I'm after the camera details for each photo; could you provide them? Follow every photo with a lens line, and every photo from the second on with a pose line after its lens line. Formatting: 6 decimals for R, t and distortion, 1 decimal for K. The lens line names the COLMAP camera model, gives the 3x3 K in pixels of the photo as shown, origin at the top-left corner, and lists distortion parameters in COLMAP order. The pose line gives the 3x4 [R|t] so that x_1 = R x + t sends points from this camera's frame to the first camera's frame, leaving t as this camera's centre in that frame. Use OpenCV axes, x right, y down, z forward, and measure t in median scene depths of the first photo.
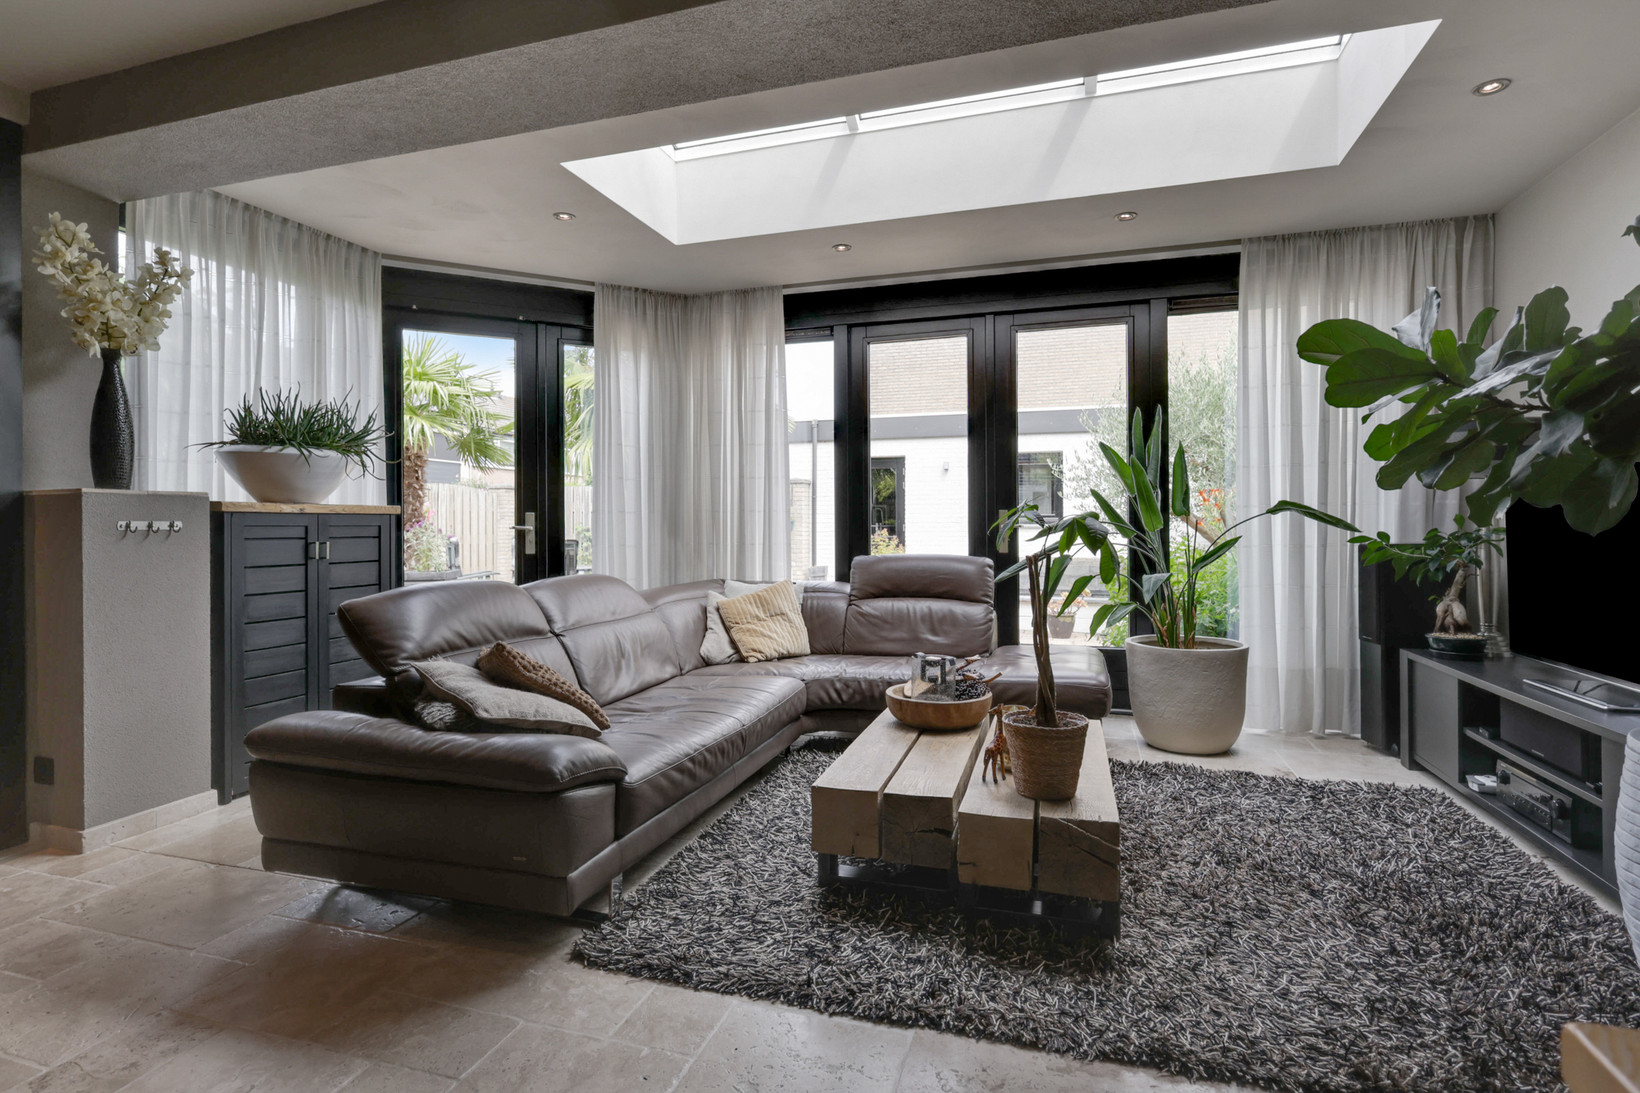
lens RADIAL K [[792.1, 0, 820.0], [0, 792.1, 546.5], [0, 0, 1]] dist [0.001135, 0.000055]
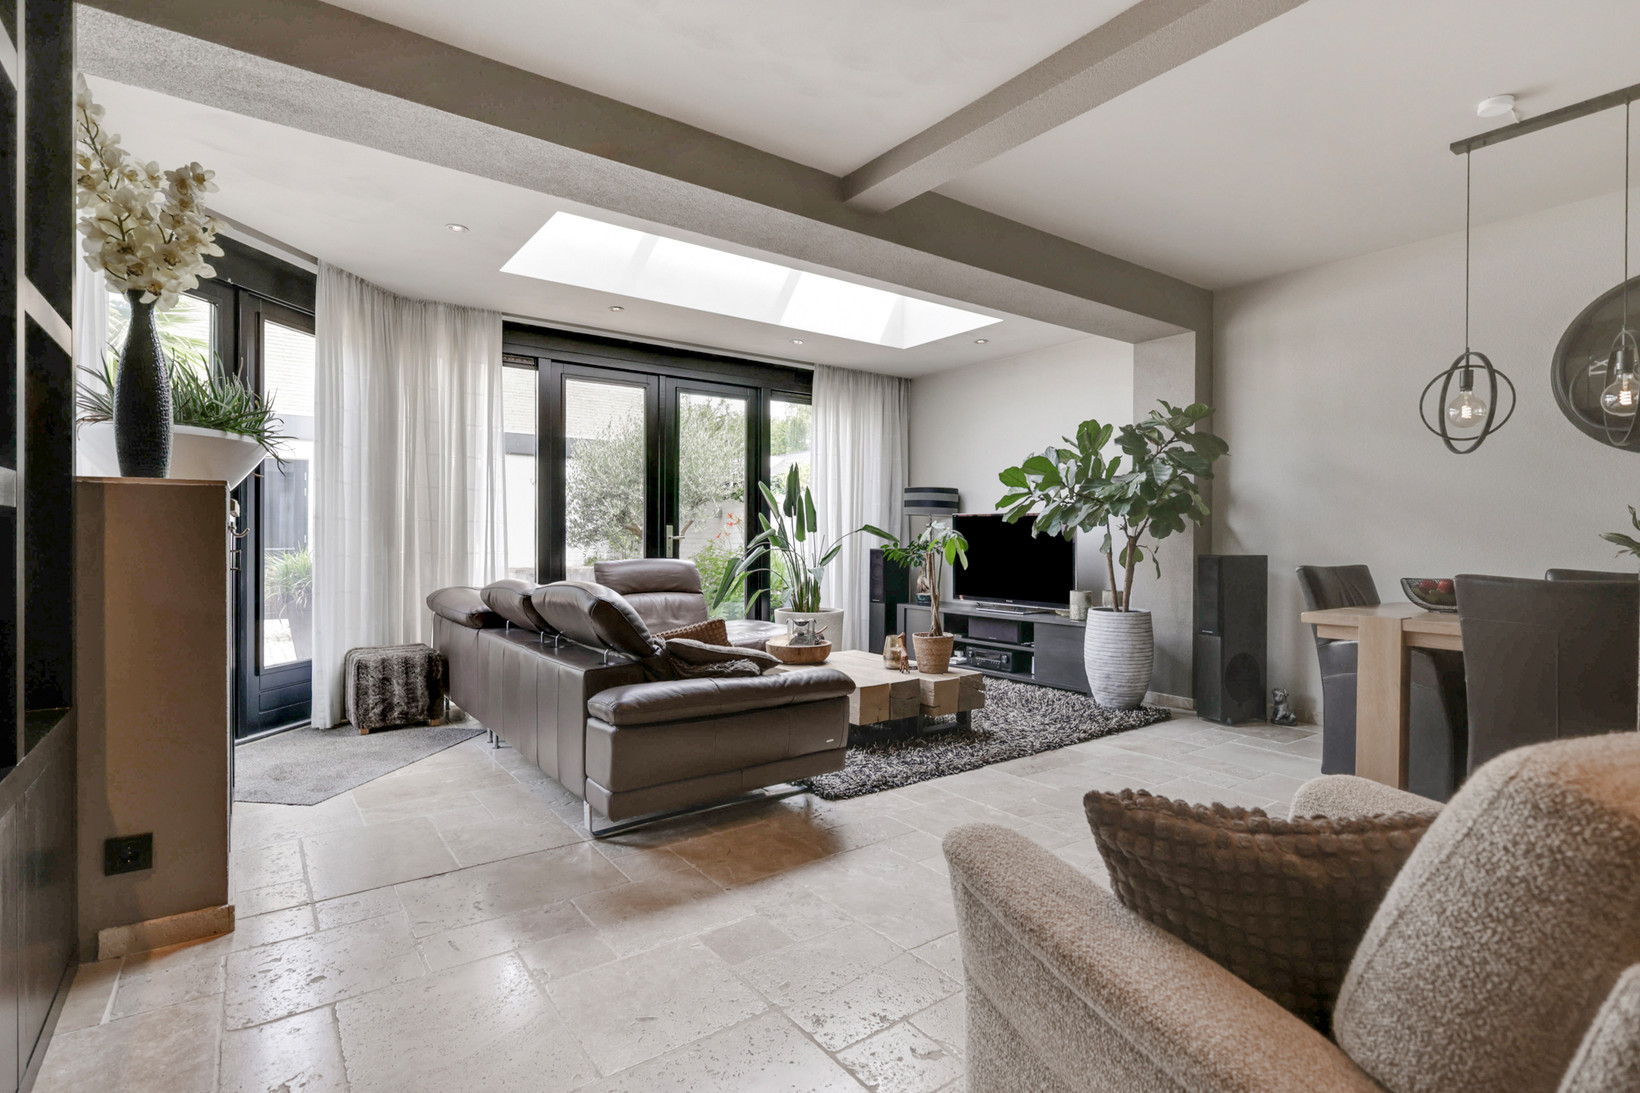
lens RADIAL K [[792.1, 0, 820.0], [0, 792.1, 546.5], [0, 0, 1]] dist [0.001135, 0.000055]
pose [[0.595081, -0.000353, 0.803666, -0.785939], [0.018976, 0.999727, -0.013612, 0.013857], [-0.803442, 0.023351, 0.594925, 0.026866]]
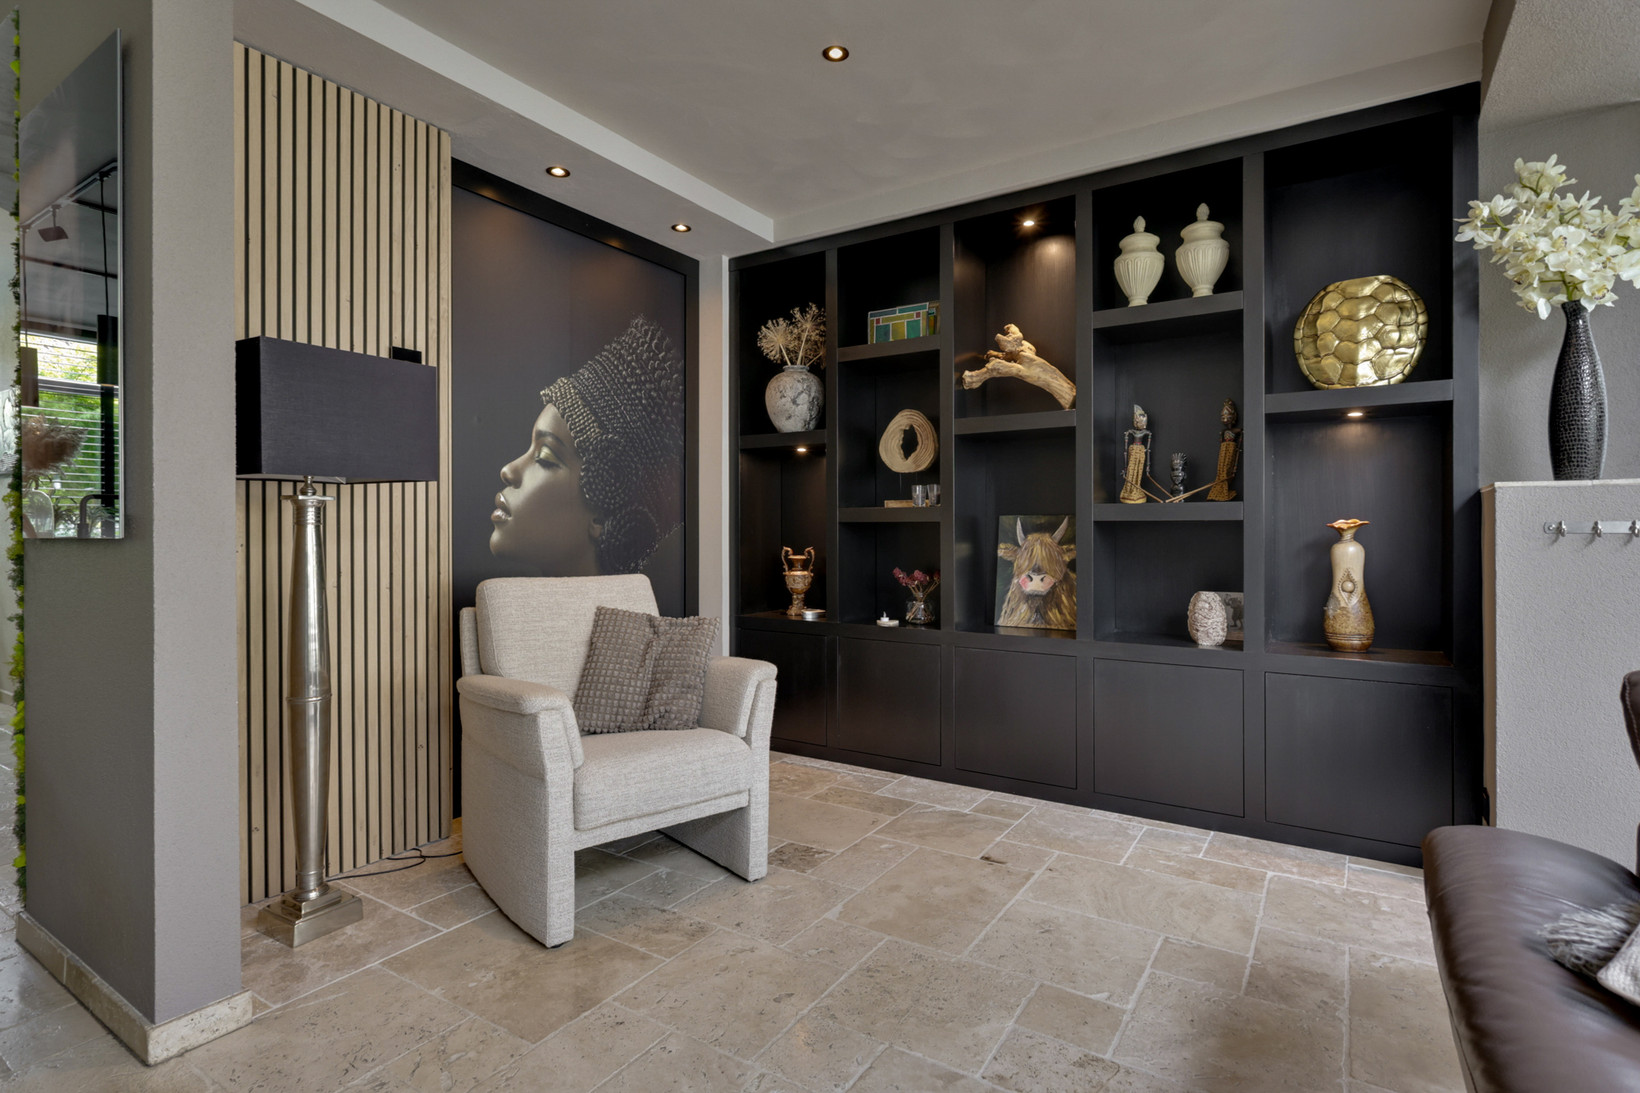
lens RADIAL K [[808.7, 0, 820.1], [0, 808.7, 530.4], [0, 0, 1]] dist [0.000845, -0.000053]
pose [[-0.260801, 0.005670, -0.965376, 0.049844], [-0.026833, 0.999554, 0.013119, -0.009296], [0.965019, 0.029326, -0.260533, 0.344610]]
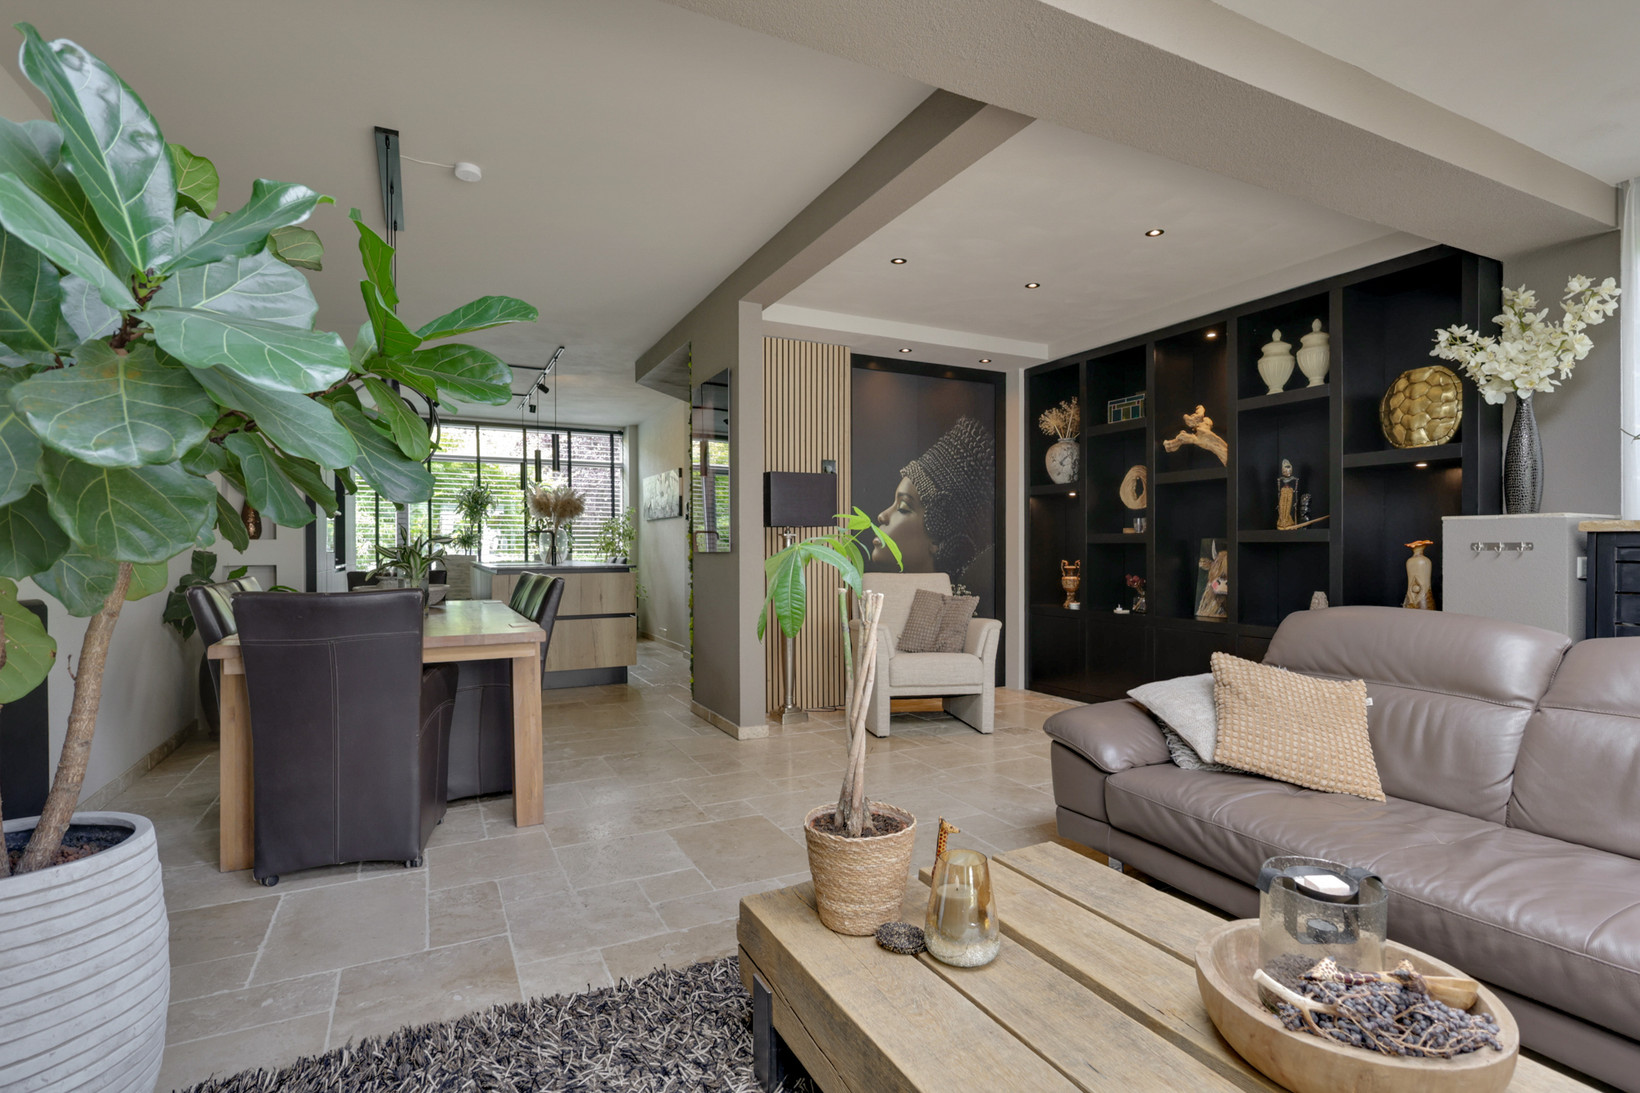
lens RADIAL K [[792.1, 0, 820.0], [0, 792.1, 546.5], [0, 0, 1]] dist [0.001135, 0.000055]
pose [[-0.716706, 0.004303, -0.697362, 0.435084], [-0.015491, 0.999636, 0.022088, -0.024860], [0.697203, 0.026633, -0.716379, 0.785288]]
